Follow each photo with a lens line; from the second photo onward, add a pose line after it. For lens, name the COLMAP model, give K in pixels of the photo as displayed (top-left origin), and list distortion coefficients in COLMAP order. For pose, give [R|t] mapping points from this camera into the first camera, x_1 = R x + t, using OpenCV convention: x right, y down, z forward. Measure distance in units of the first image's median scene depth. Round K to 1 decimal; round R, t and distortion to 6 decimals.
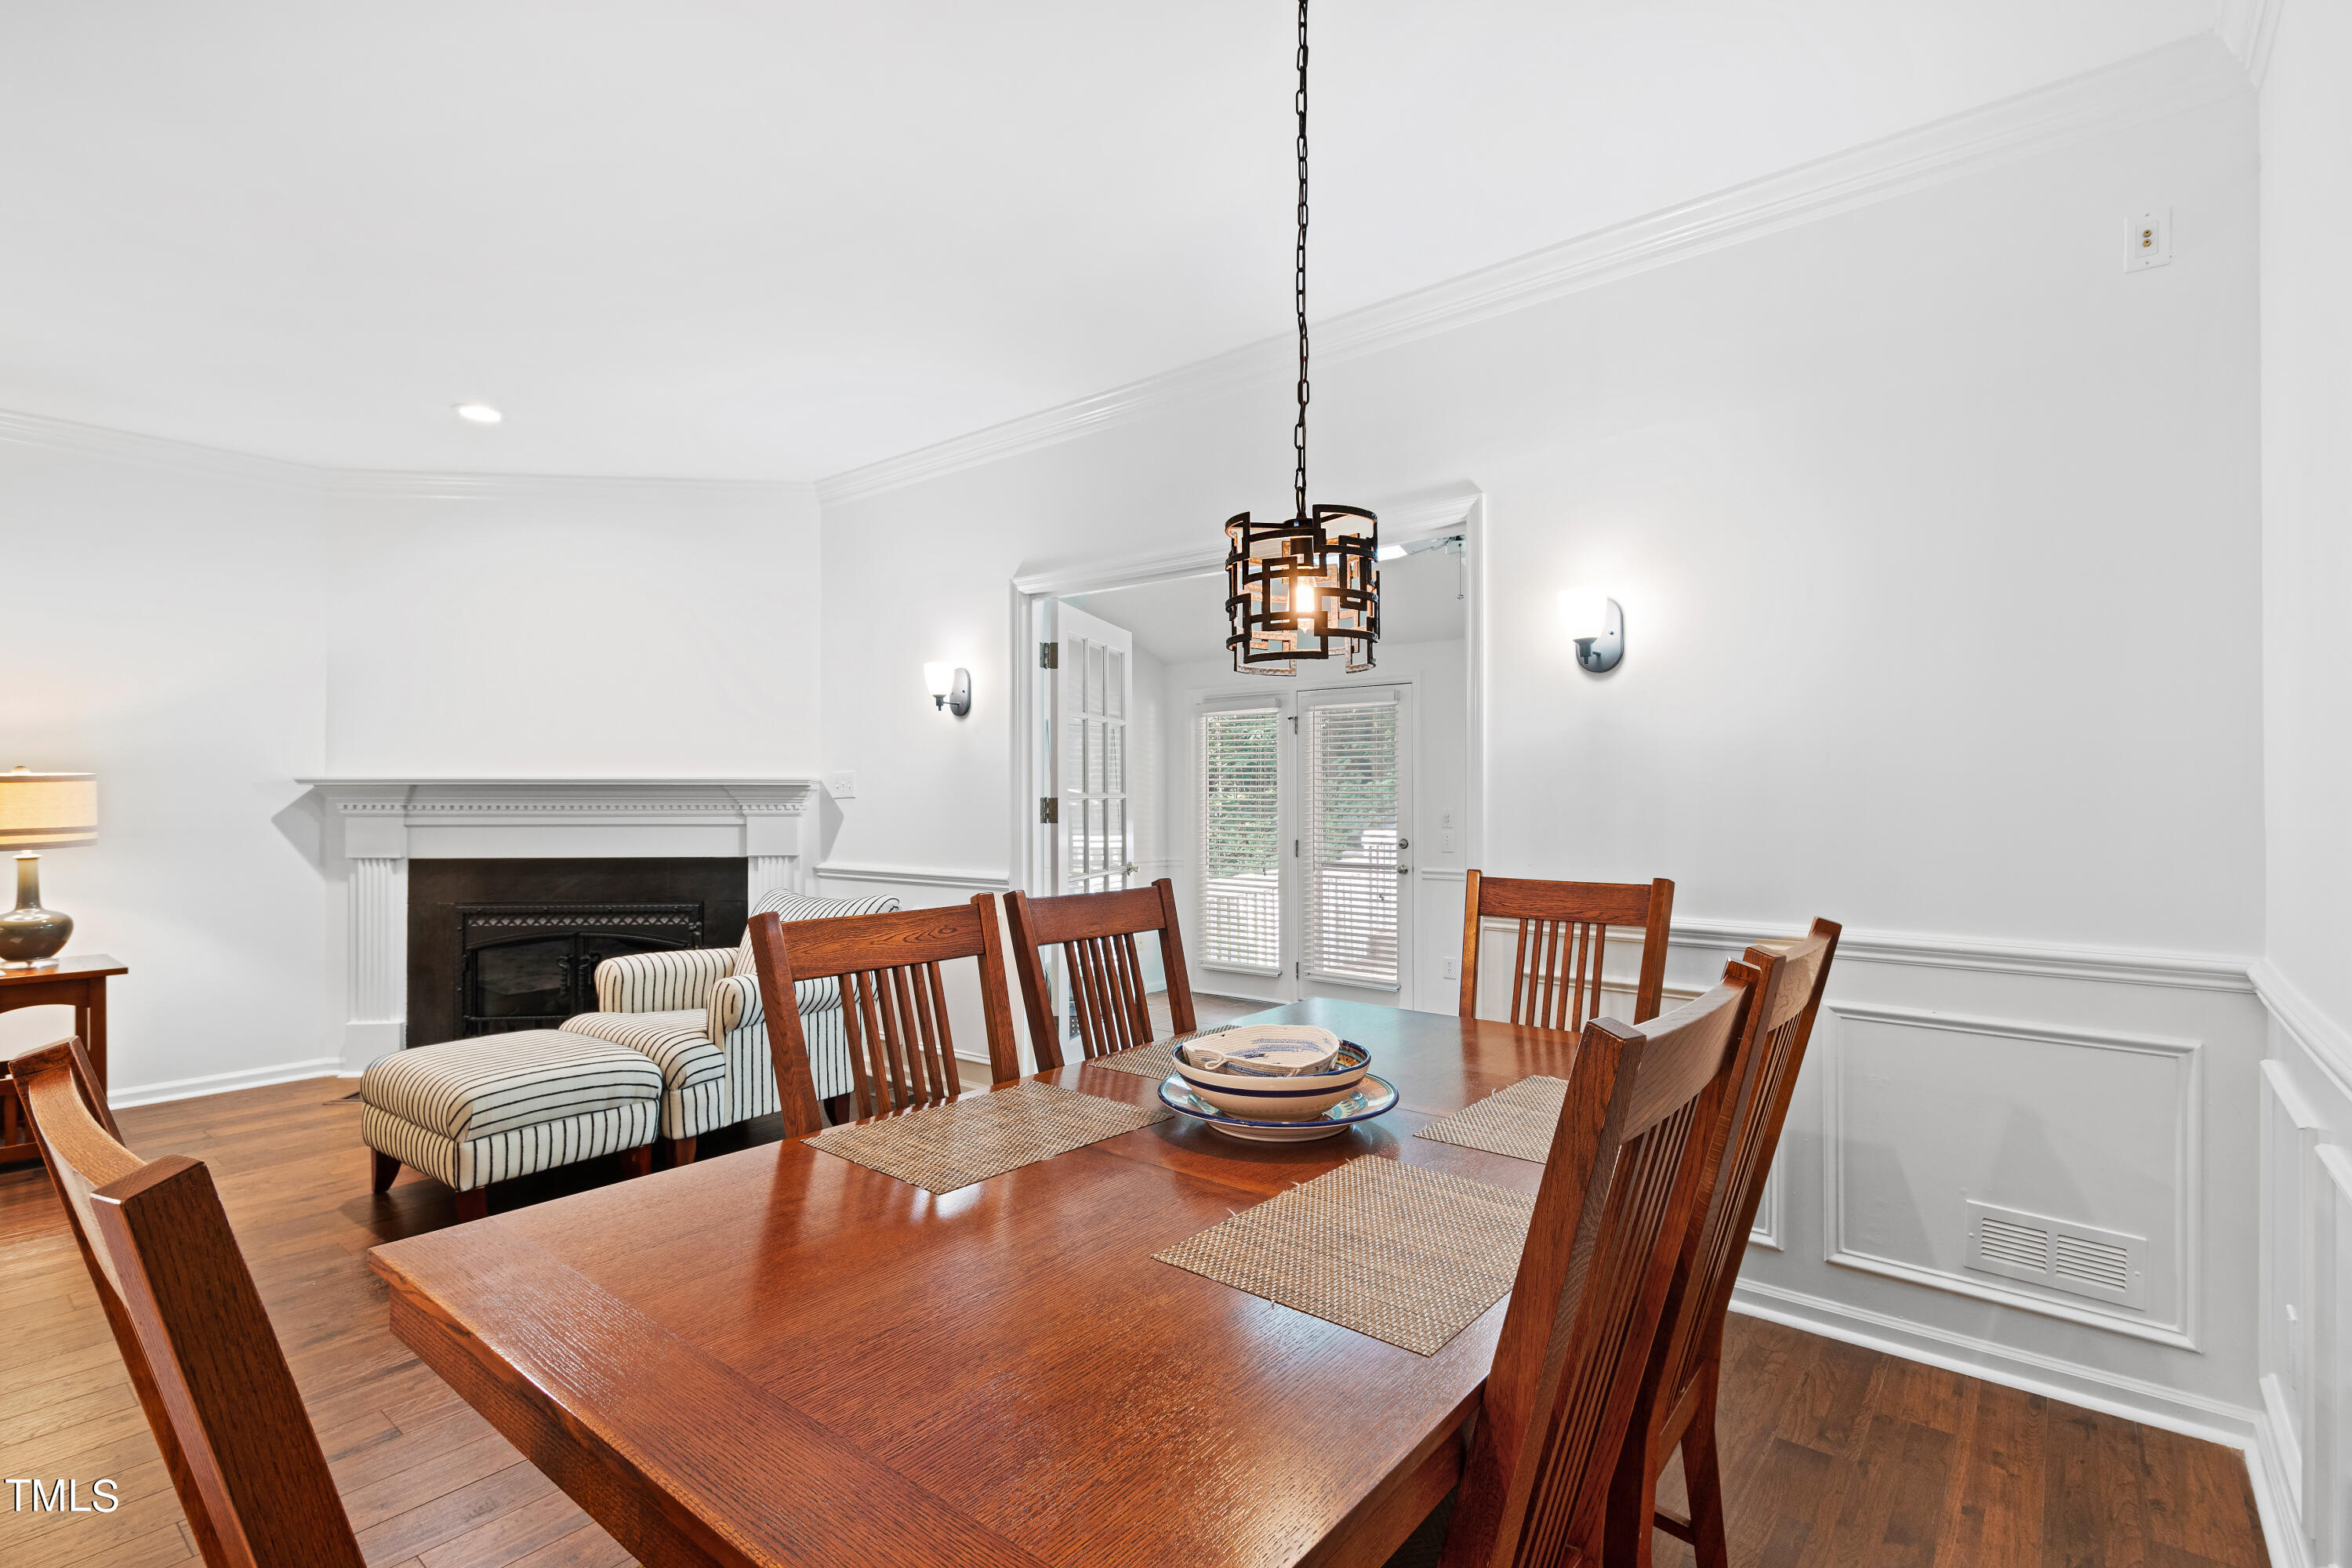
lens RADIAL K [[1098.0, 0, 1177.1], [0, 1098.0, 794.8], [0, 0, 1]] dist [0.001200, 0.000402]
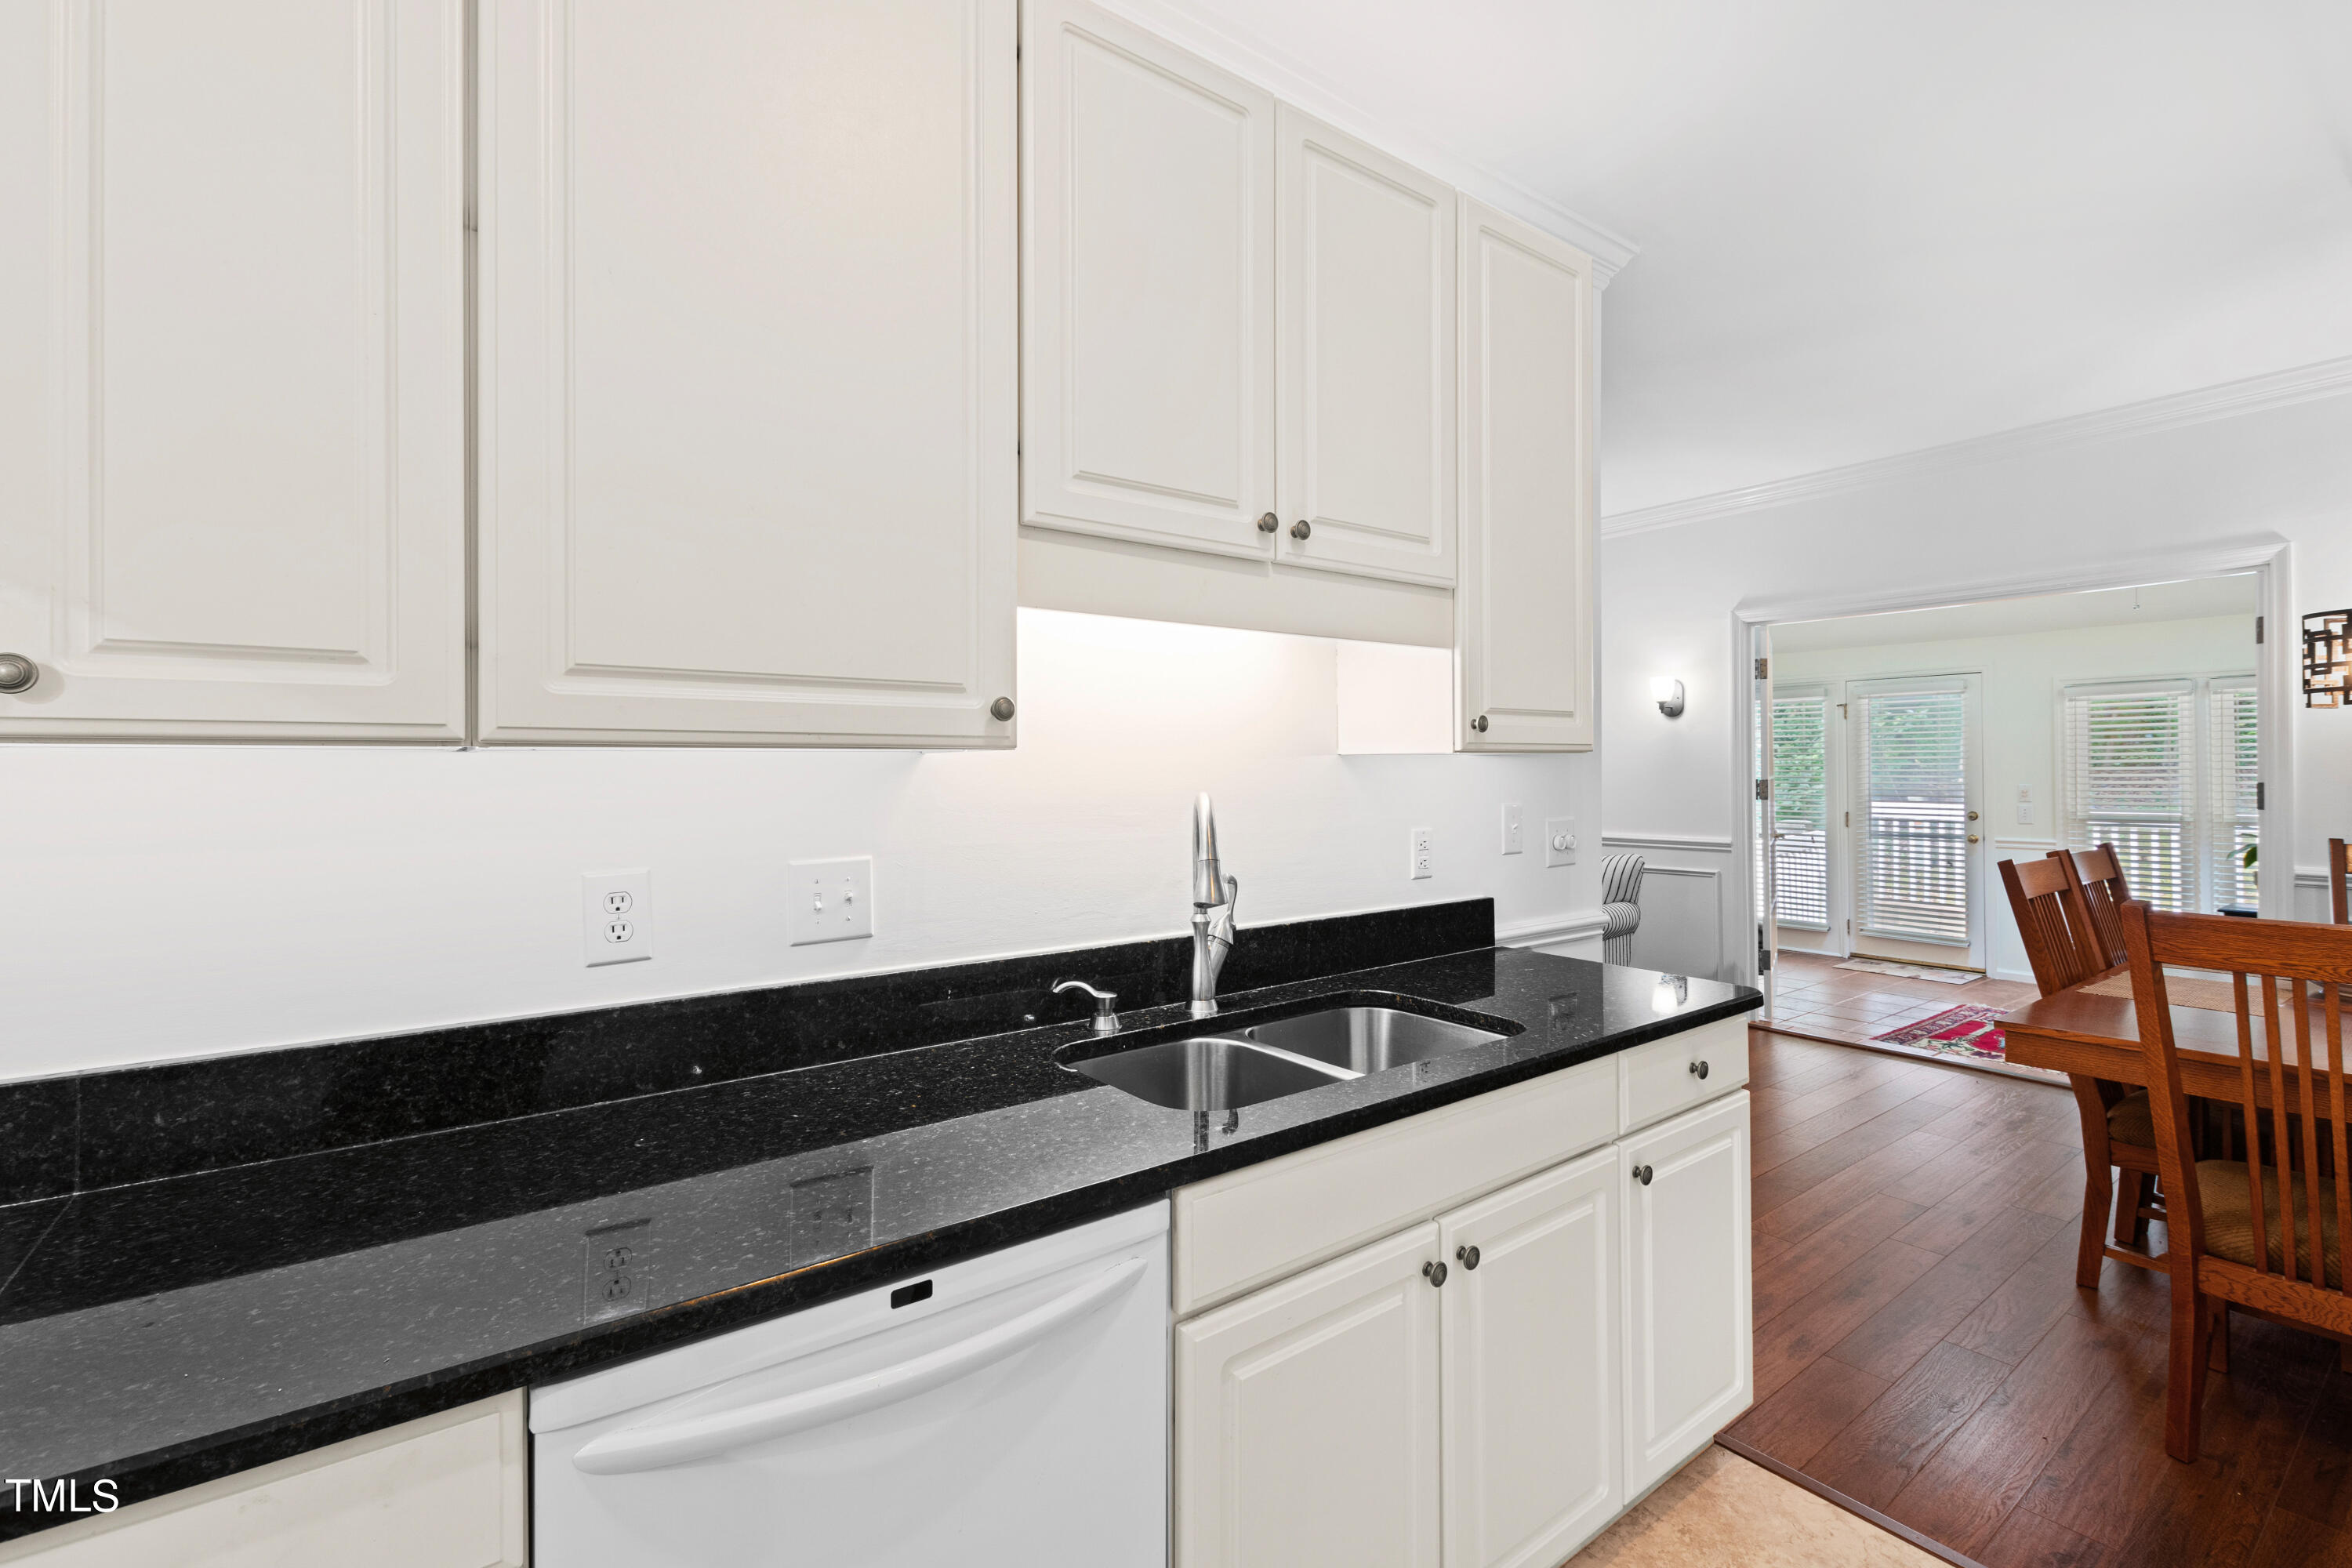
lens RADIAL K [[1030.9, 0, 1179.8], [0, 1030.9, 768.2], [0, 0, 1]] dist [0.000585, -0.000697]
pose [[0.968650, -0.008723, -0.248275, -0.421693], [0.009090, 0.999959, 0.000333, -0.016024], [0.248262, -0.002580, 0.968689, -0.296009]]
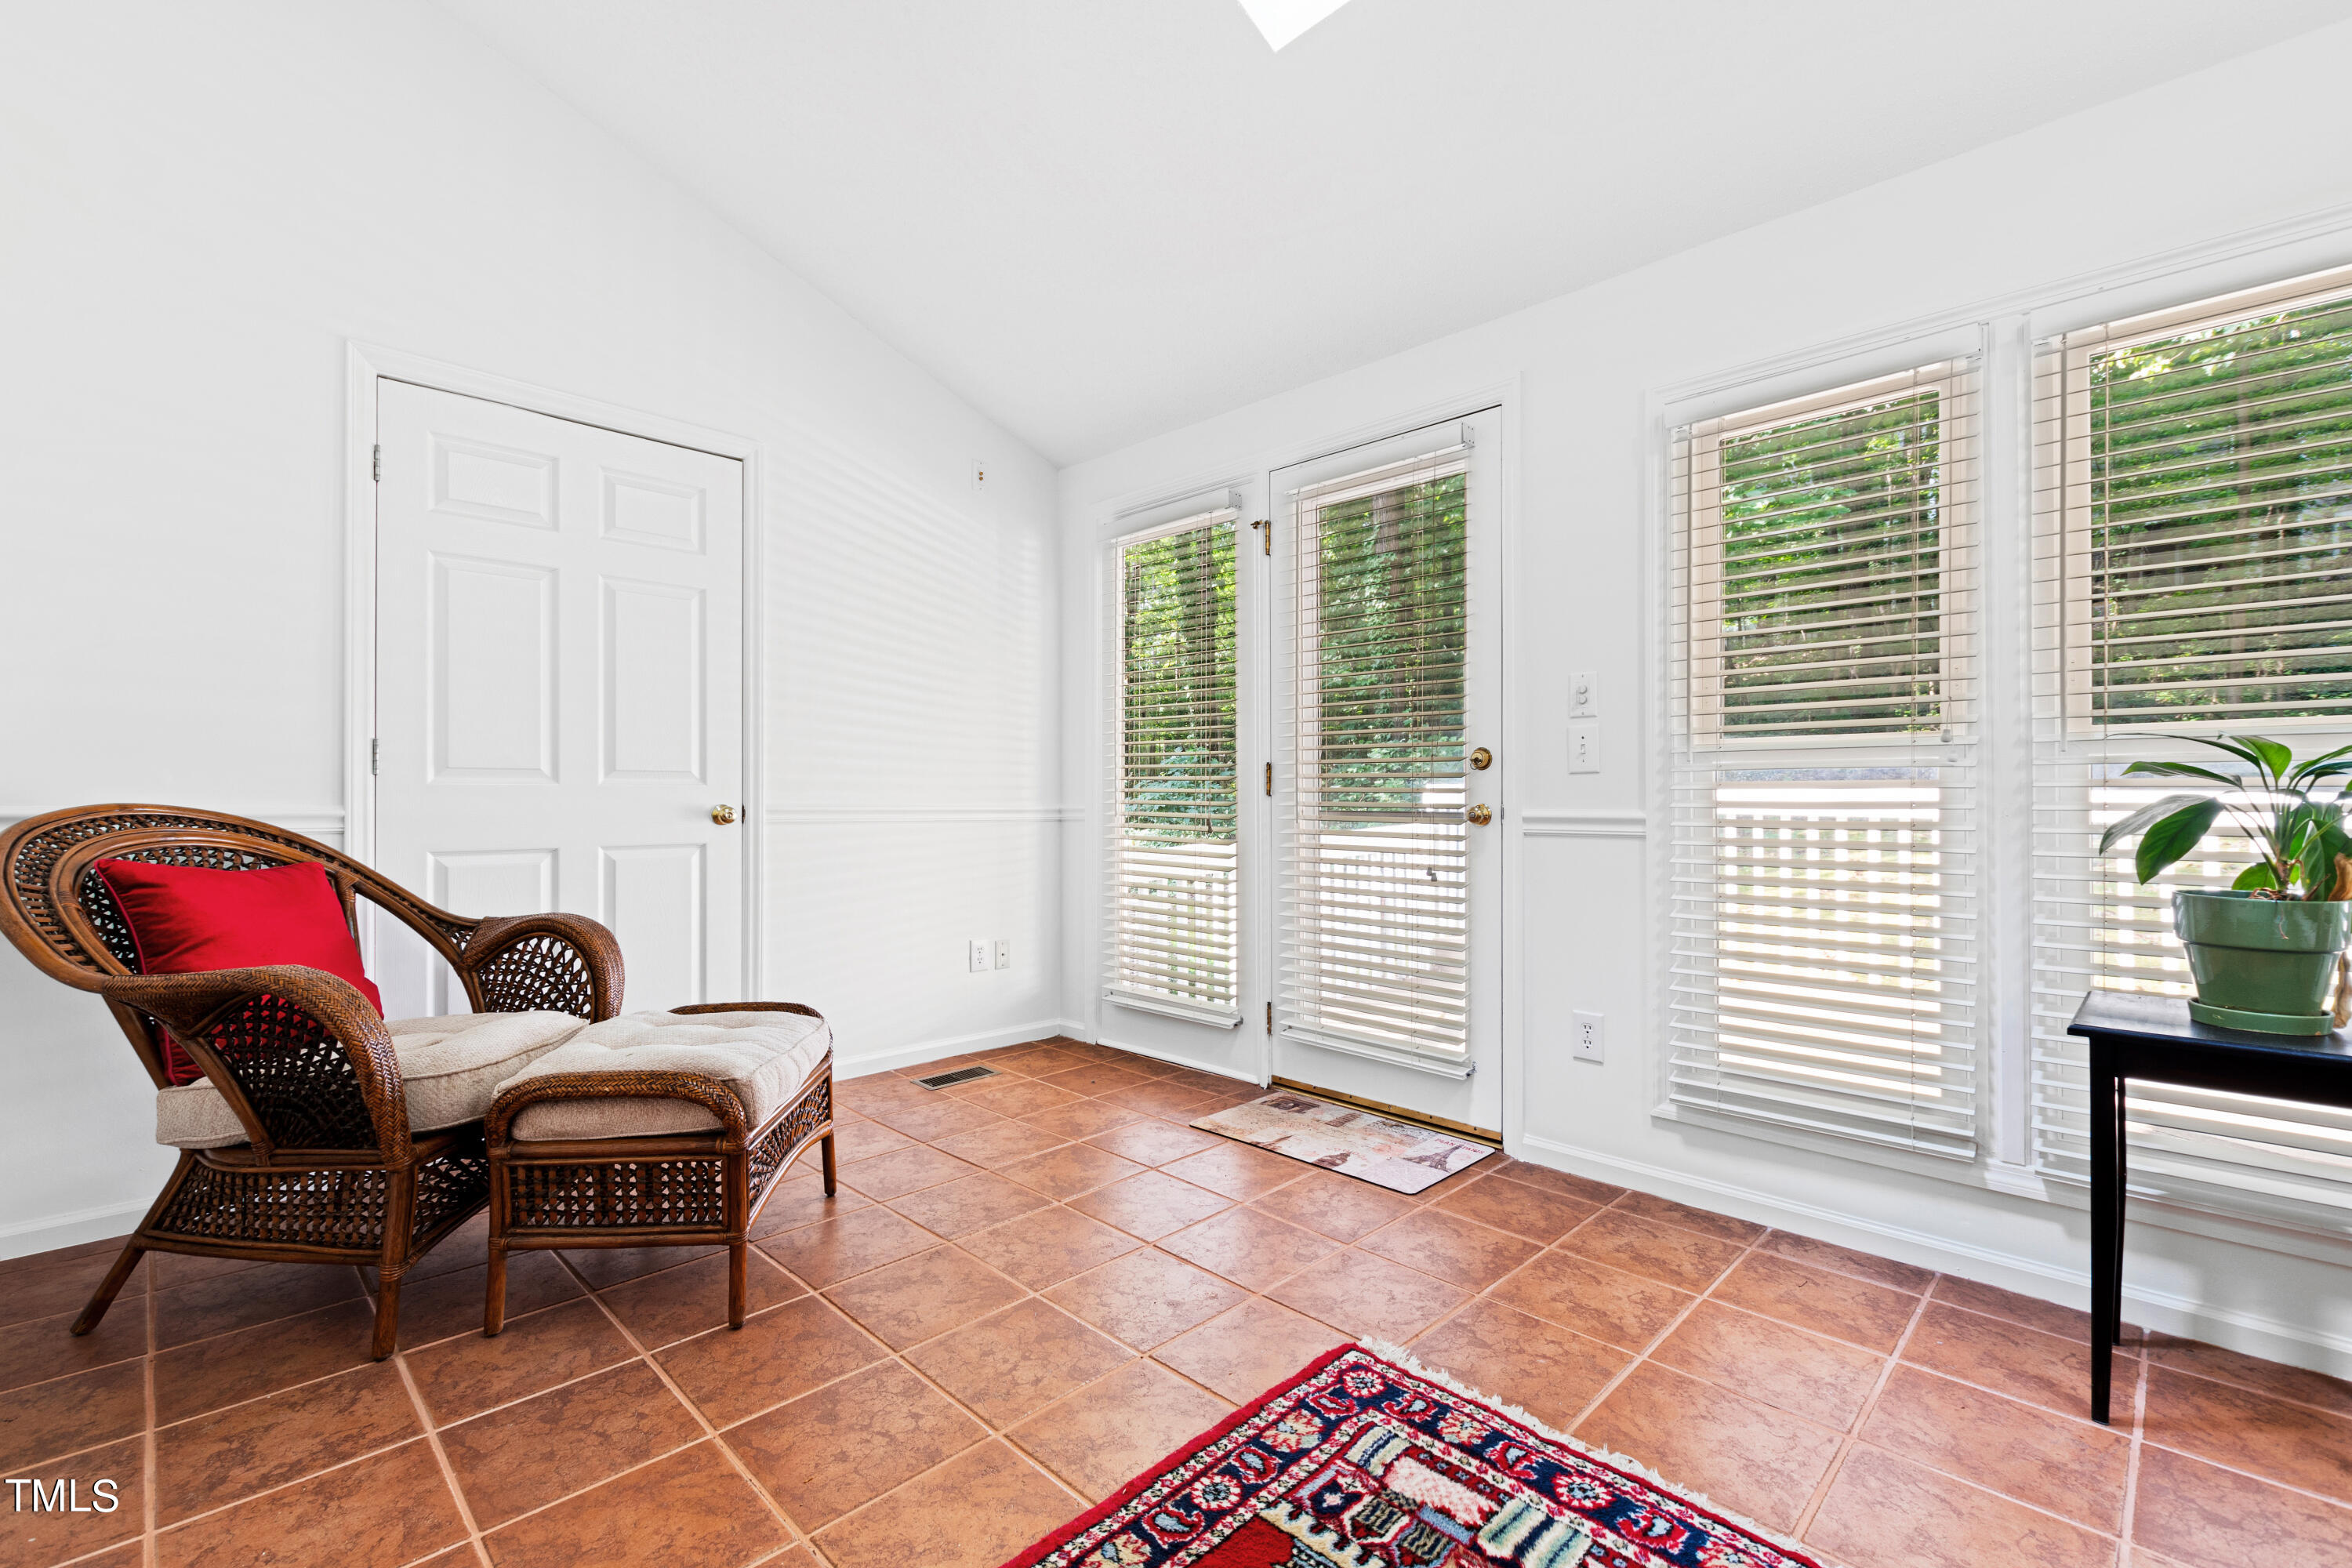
lens RADIAL K [[1014.0, 0, 1171.9], [0, 1014.0, 788.7], [0, 0, 1]] dist [0.001444, -0.000805]
pose [[0.994848, 0.001577, -0.101369, 0.160287], [-0.001709, 0.999998, -0.001209, 0.077194], [0.101367, 0.001375, 0.994848, 0.750620]]
